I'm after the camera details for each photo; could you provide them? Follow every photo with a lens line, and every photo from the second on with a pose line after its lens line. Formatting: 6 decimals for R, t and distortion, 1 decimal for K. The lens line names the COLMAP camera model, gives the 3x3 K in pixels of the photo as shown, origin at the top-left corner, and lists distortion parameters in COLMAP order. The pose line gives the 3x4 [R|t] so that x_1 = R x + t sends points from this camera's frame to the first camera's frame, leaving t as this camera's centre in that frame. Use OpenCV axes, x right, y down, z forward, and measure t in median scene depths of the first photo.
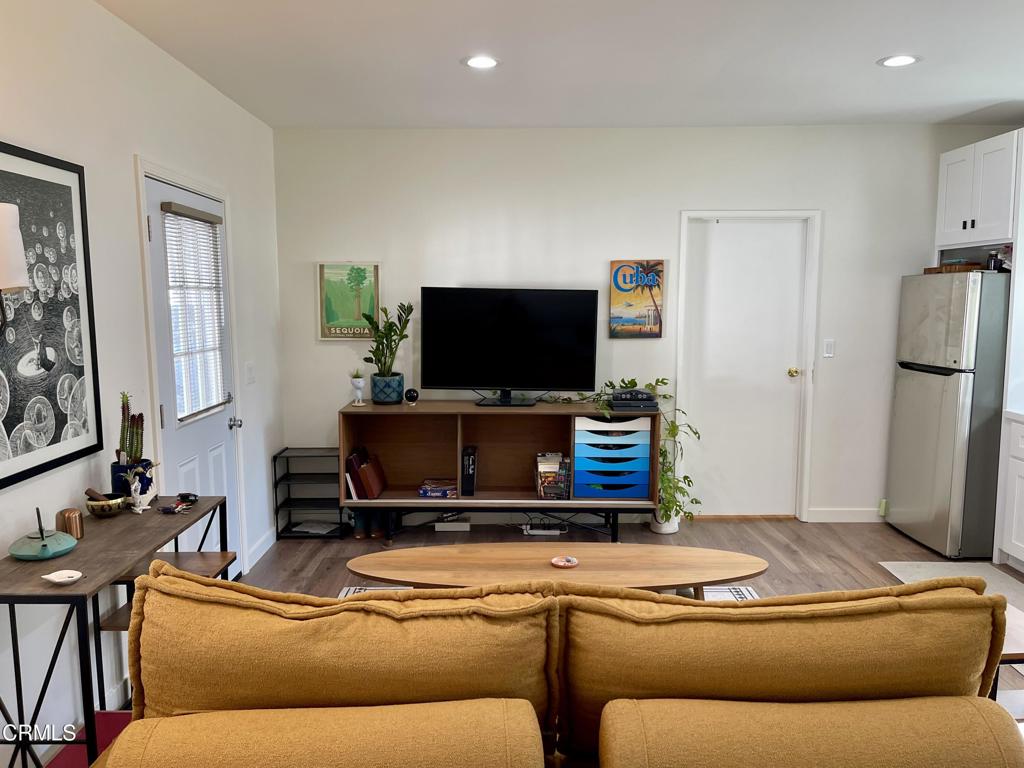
lens RADIAL K [[771.5, 0, 523.6], [0, 771.5, 397.0], [0, 0, 1]] dist [0.096008, -0.121131]
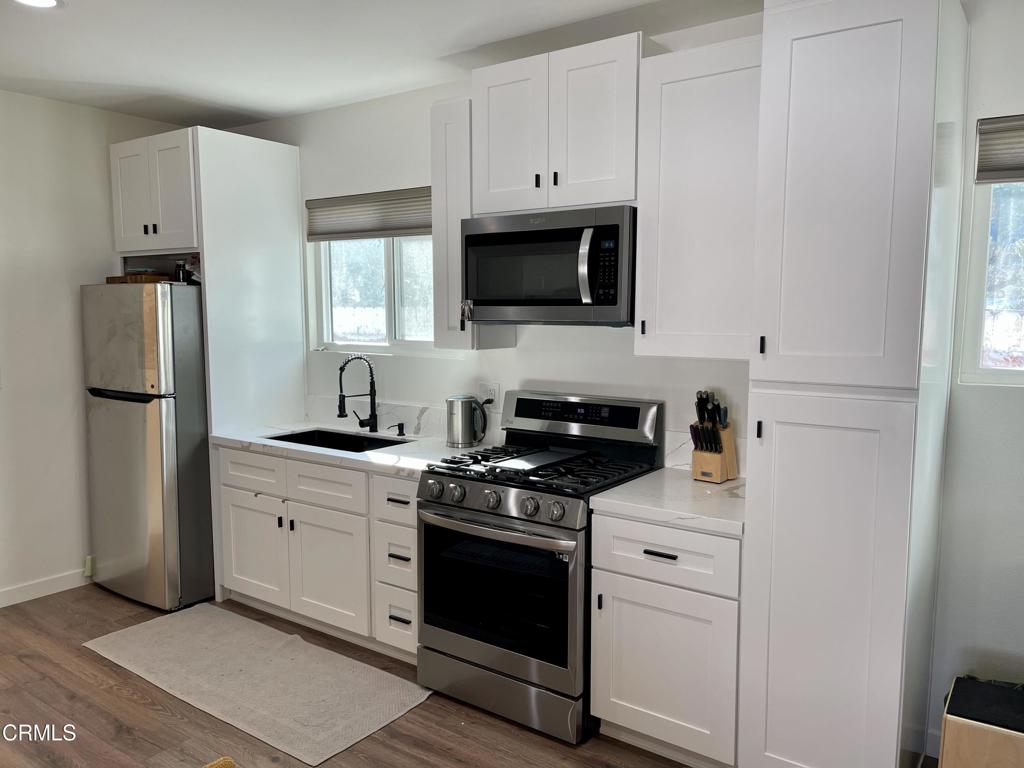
lens RADIAL K [[774.3, 0, 512.2], [0, 774.3, 388.6], [0, 0, 1]] dist [0.086903, -0.117873]
pose [[0.601553, -0.078400, 0.794977, 0.092360], [0.095598, 0.995086, 0.025797, -0.024462], [-0.793092, 0.060480, 0.606091, 0.149269]]
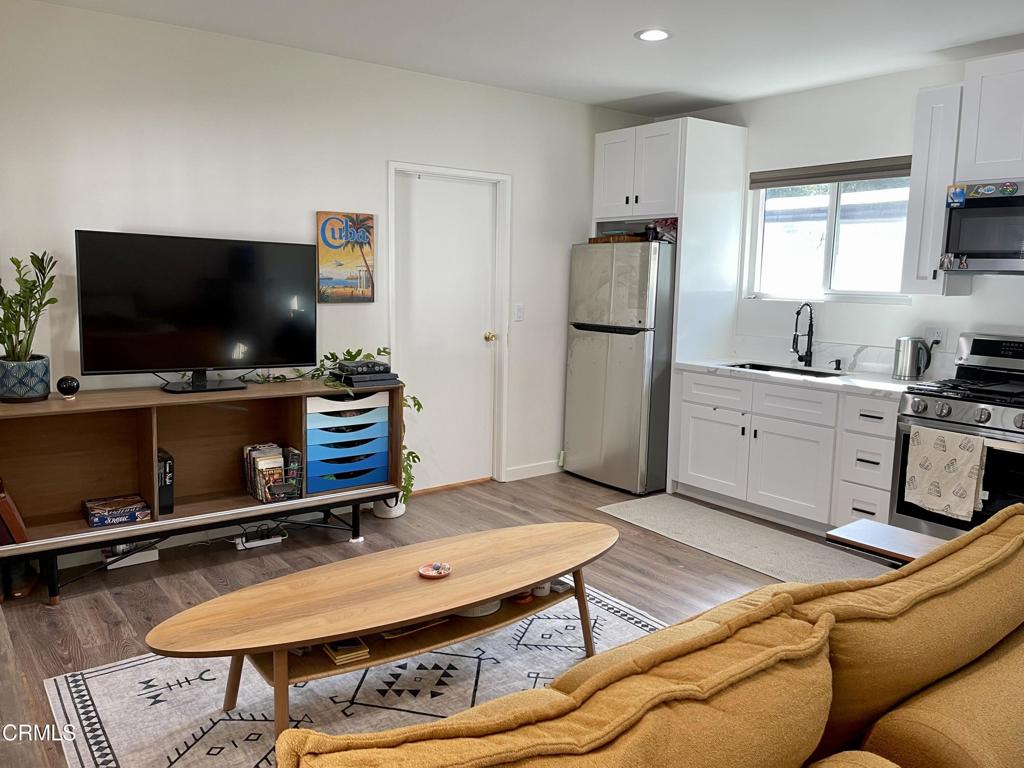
lens RADIAL K [[774.3, 0, 512.2], [0, 774.3, 388.6], [0, 0, 1]] dist [0.086903, -0.117873]
pose [[0.804265, -0.073119, 0.589755, -0.242066], [0.055420, 0.997305, 0.048070, -0.011737], [-0.591681, -0.005977, 0.806150, 0.188765]]
